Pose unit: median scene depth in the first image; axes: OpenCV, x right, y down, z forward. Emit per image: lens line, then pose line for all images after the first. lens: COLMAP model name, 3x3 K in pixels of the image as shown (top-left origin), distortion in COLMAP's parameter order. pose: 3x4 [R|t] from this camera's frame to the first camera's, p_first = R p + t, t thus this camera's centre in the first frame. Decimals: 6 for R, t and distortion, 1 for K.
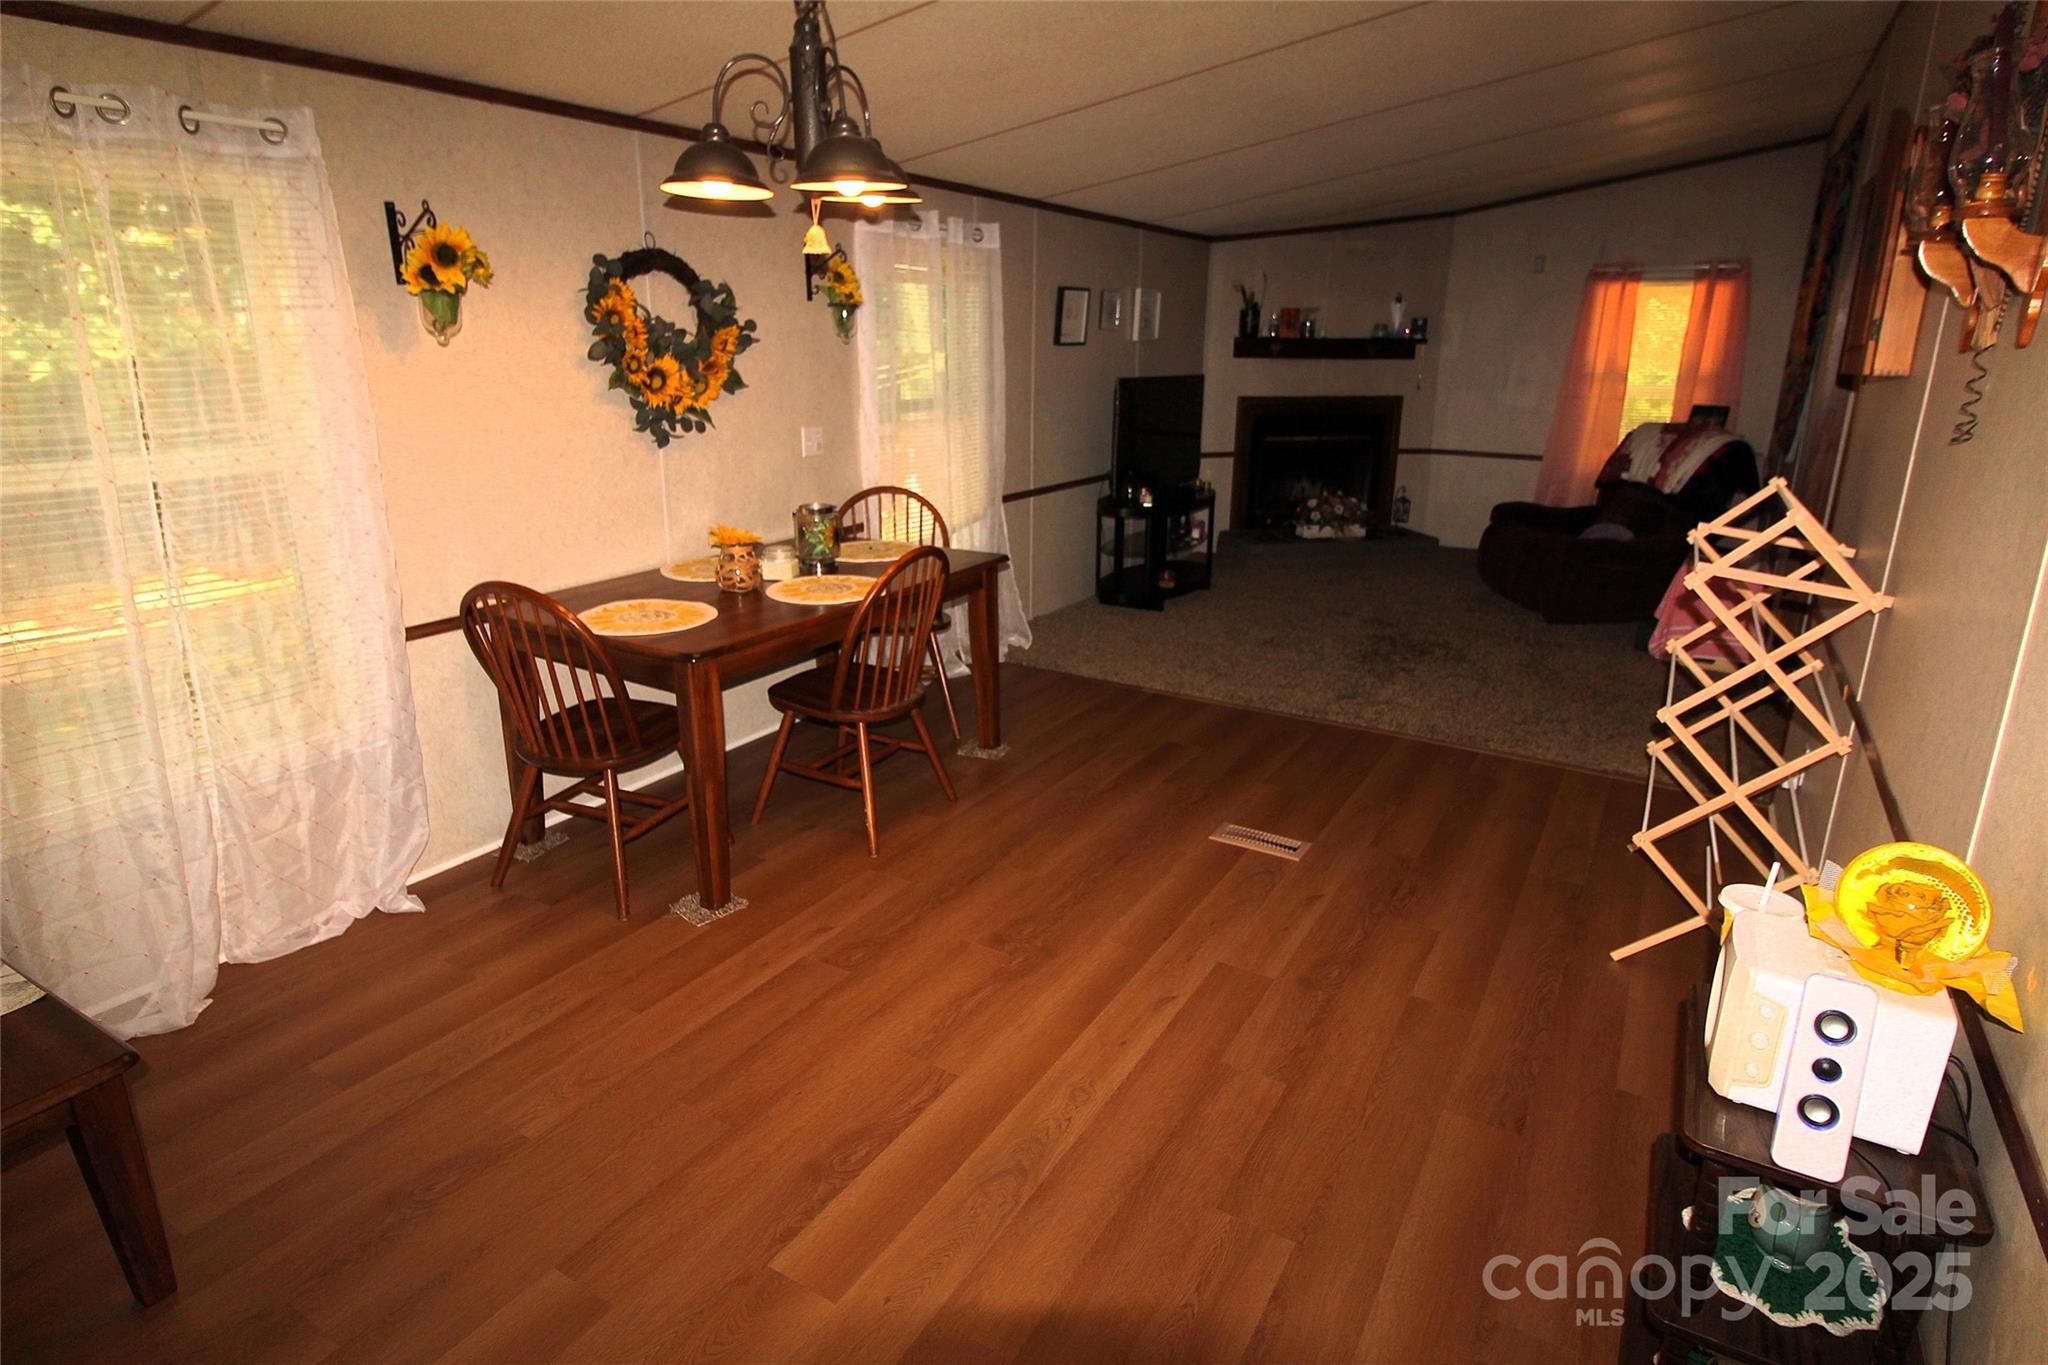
lens RADIAL K [[1117.1, 0, 1042.5], [0, 1117.1, 653.0], [0, 0, 1]] dist [0.003102, -0.002139]
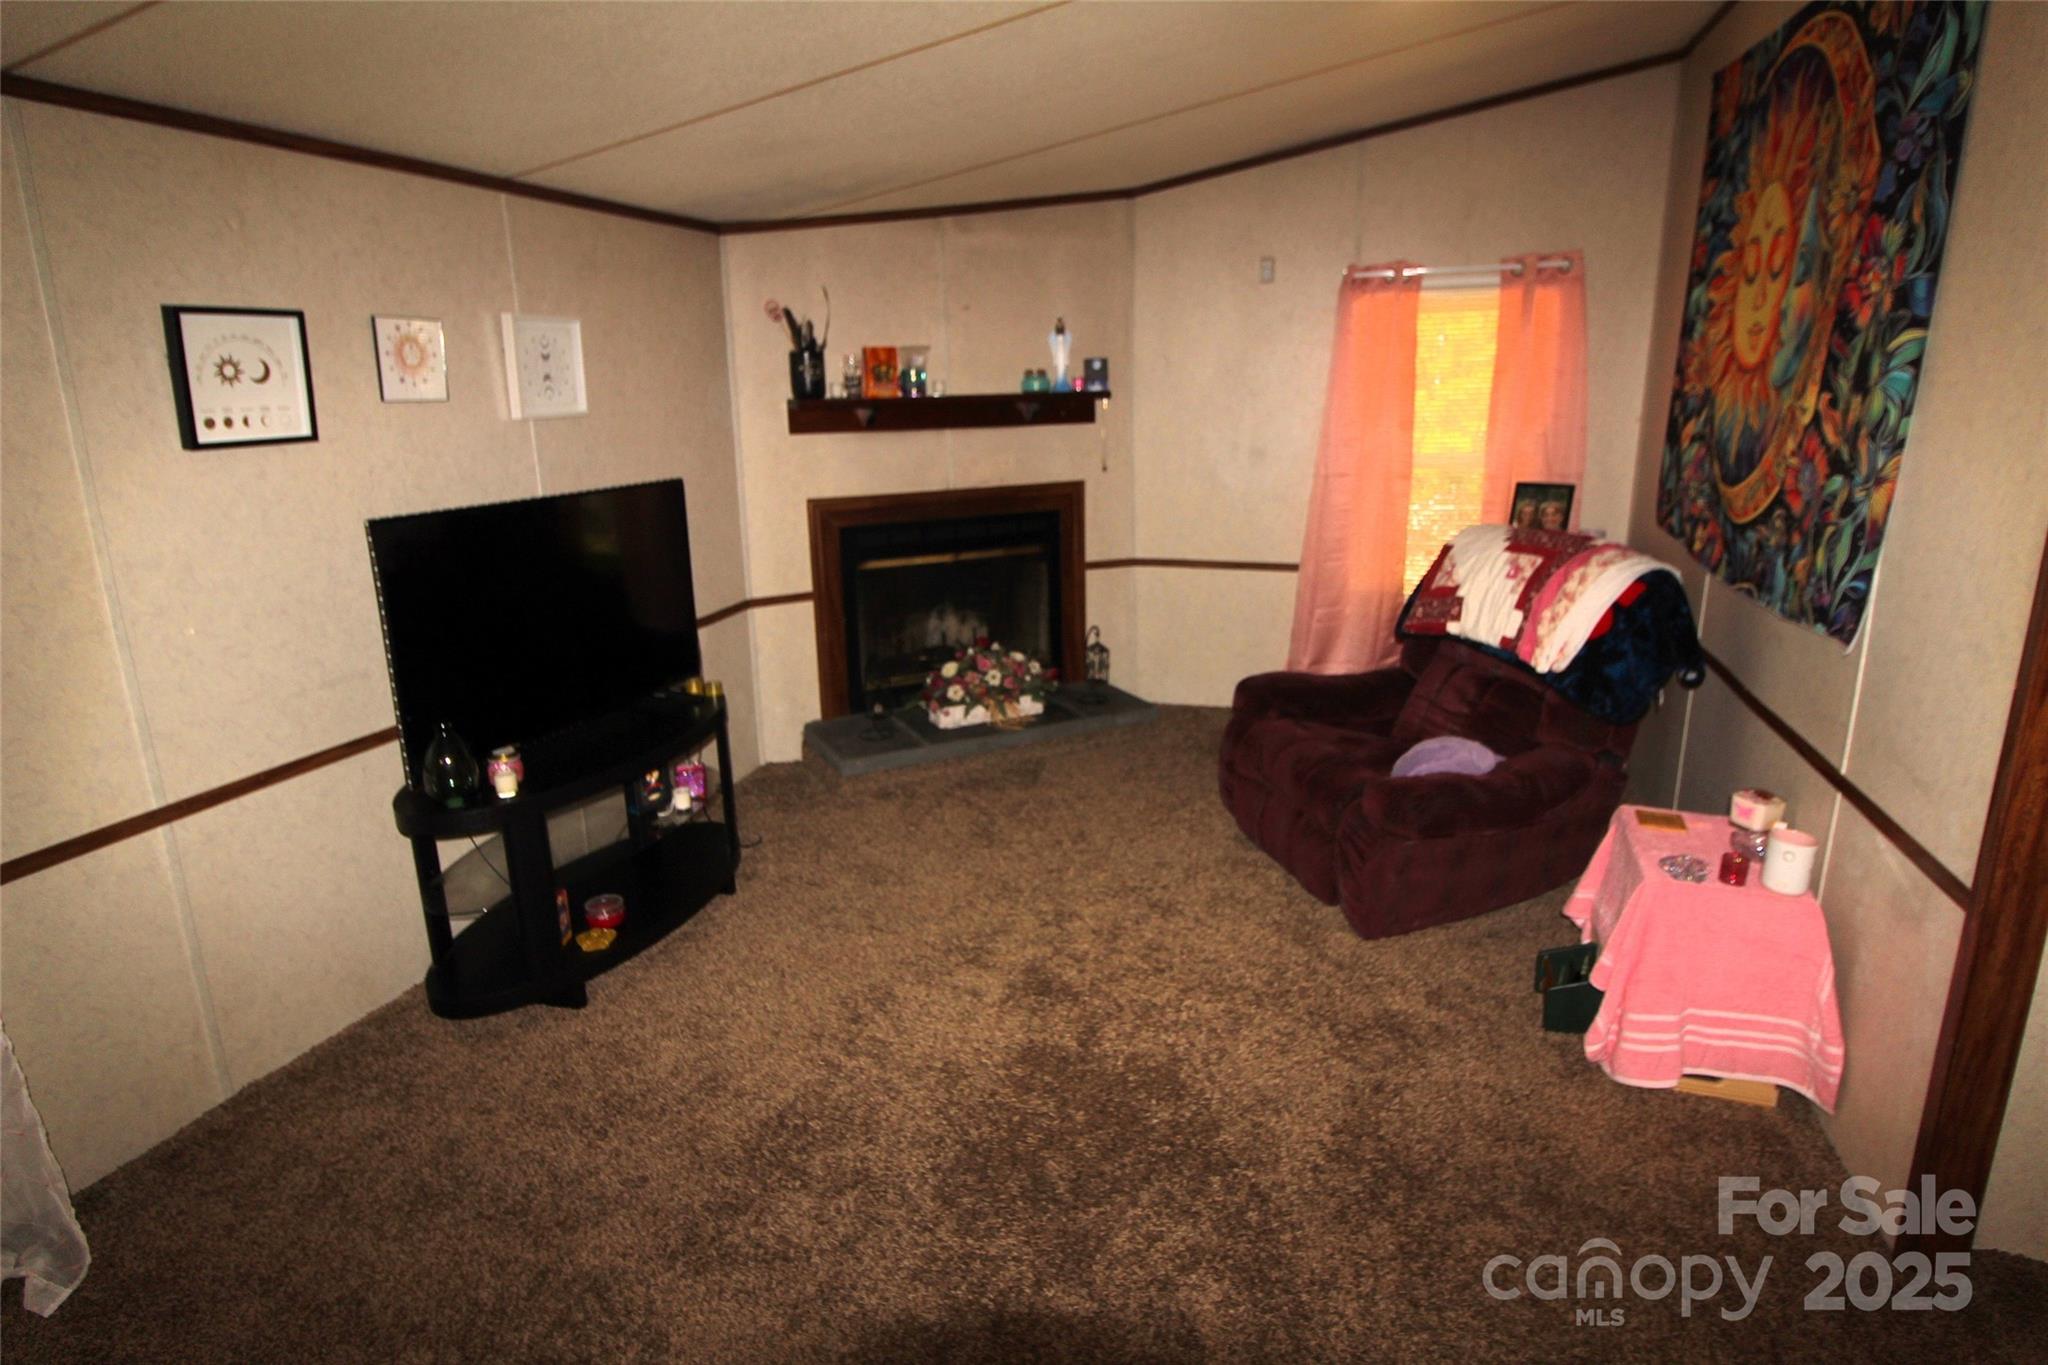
lens RADIAL K [[1091.9, 0, 1041.2], [0, 1091.9, 655.2], [0, 0, 1]] dist [0.003205, -0.009924]
pose [[0.975190, -0.083240, 0.205123, 0.315470], [0.089388, 0.995778, -0.020871, -0.232700], [-0.202520, 0.038689, 0.978514, 0.776403]]
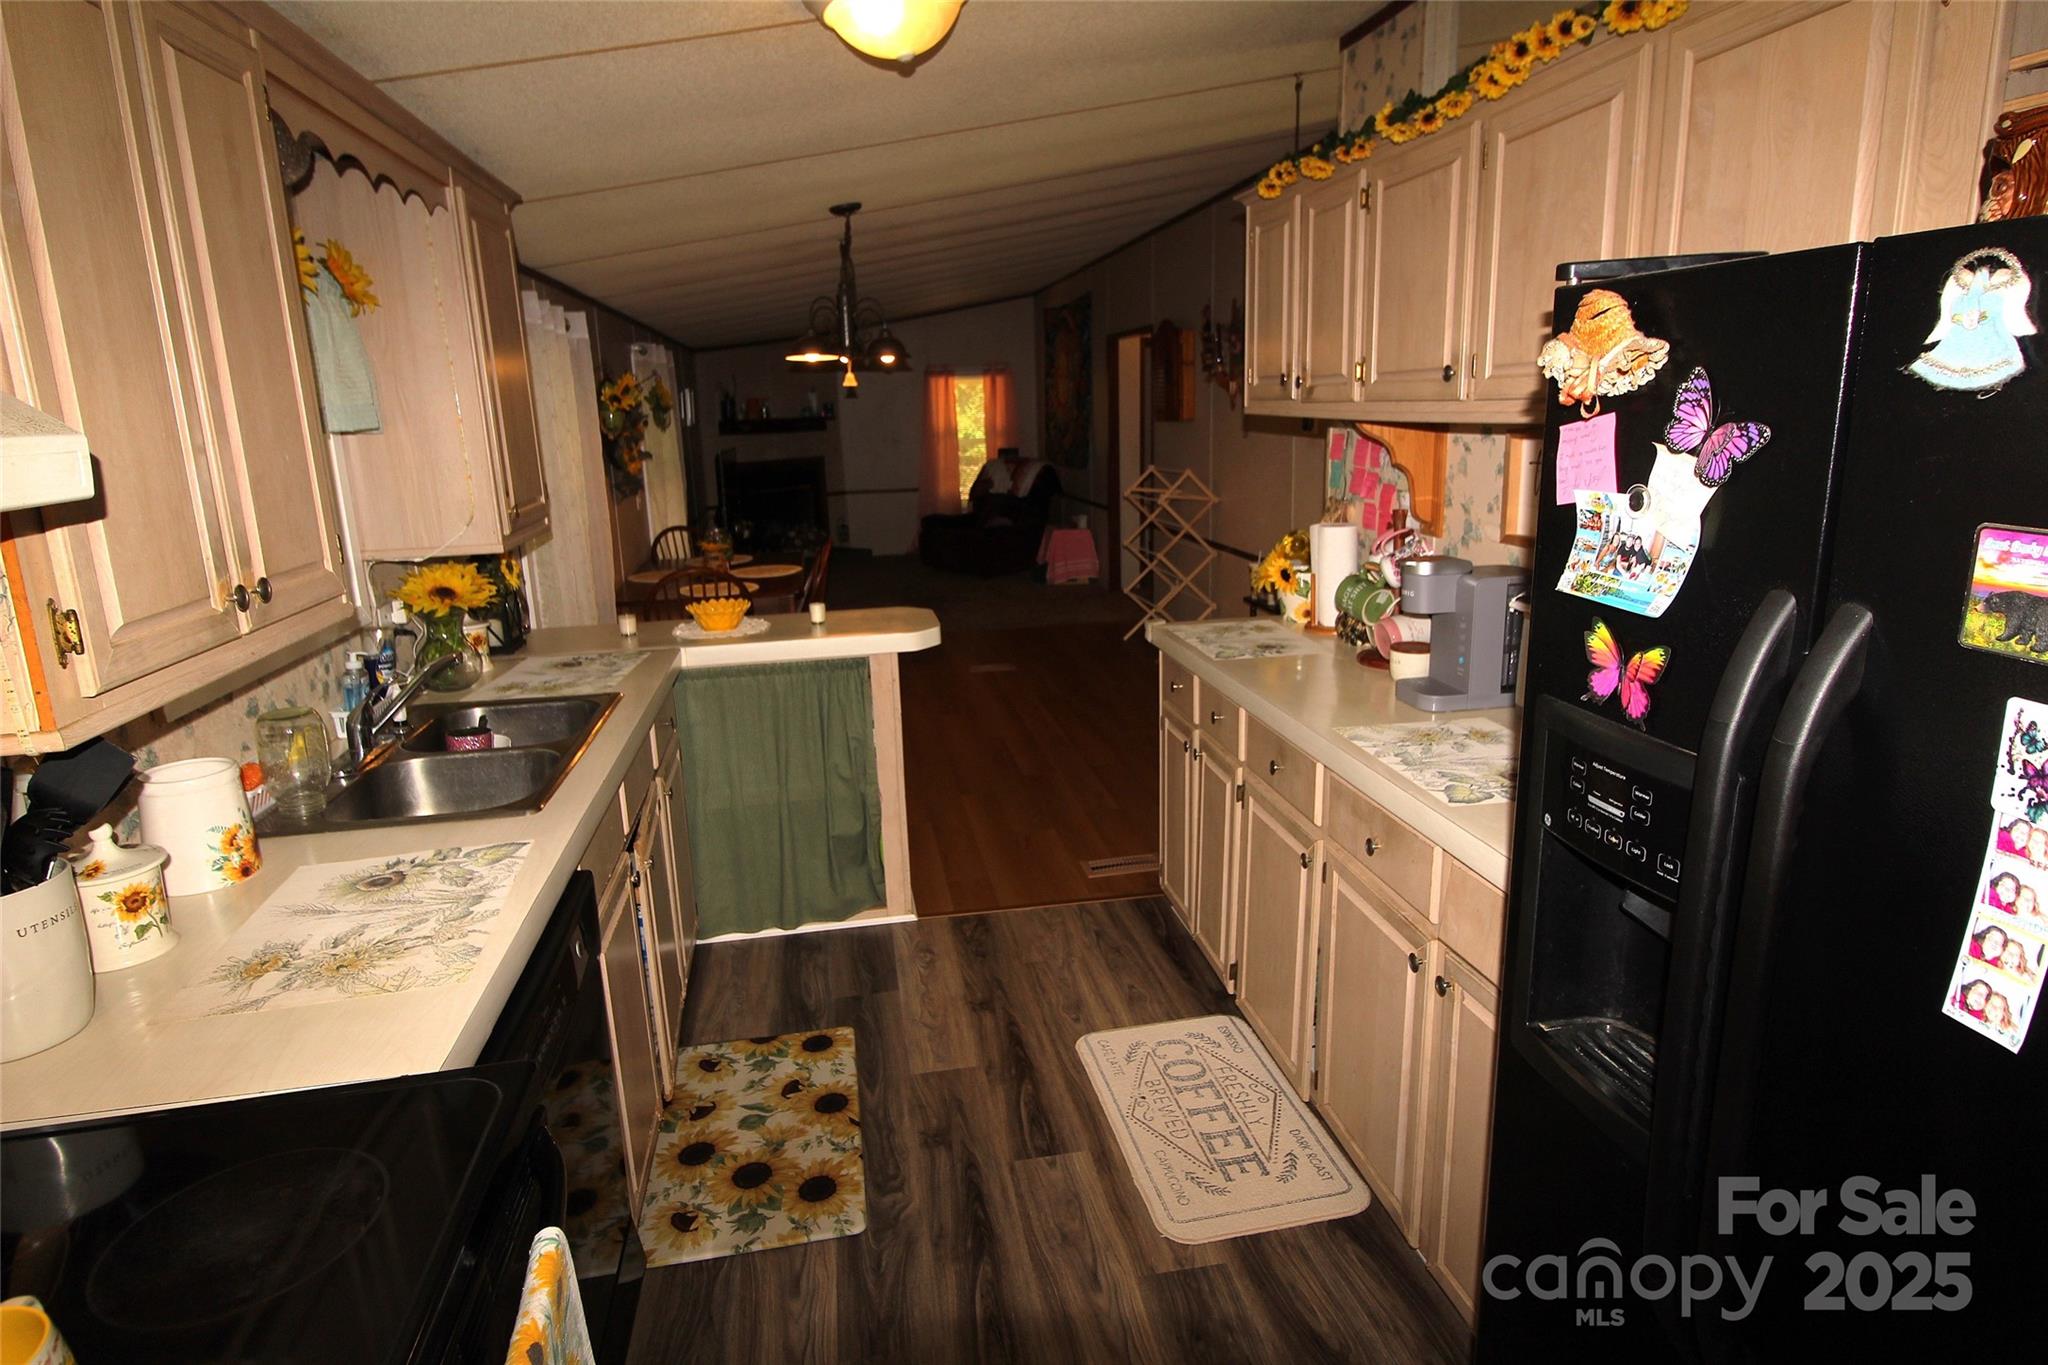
lens RADIAL K [[1117.1, 0, 1042.5], [0, 1117.1, 653.0], [0, 0, 1]] dist [0.003102, -0.002139]
pose [[0.748748, -0.177442, 0.638663, -0.828690], [0.219616, 0.975492, 0.013554, 0.113879], [-0.625416, 0.130112, 0.769367, -0.478712]]
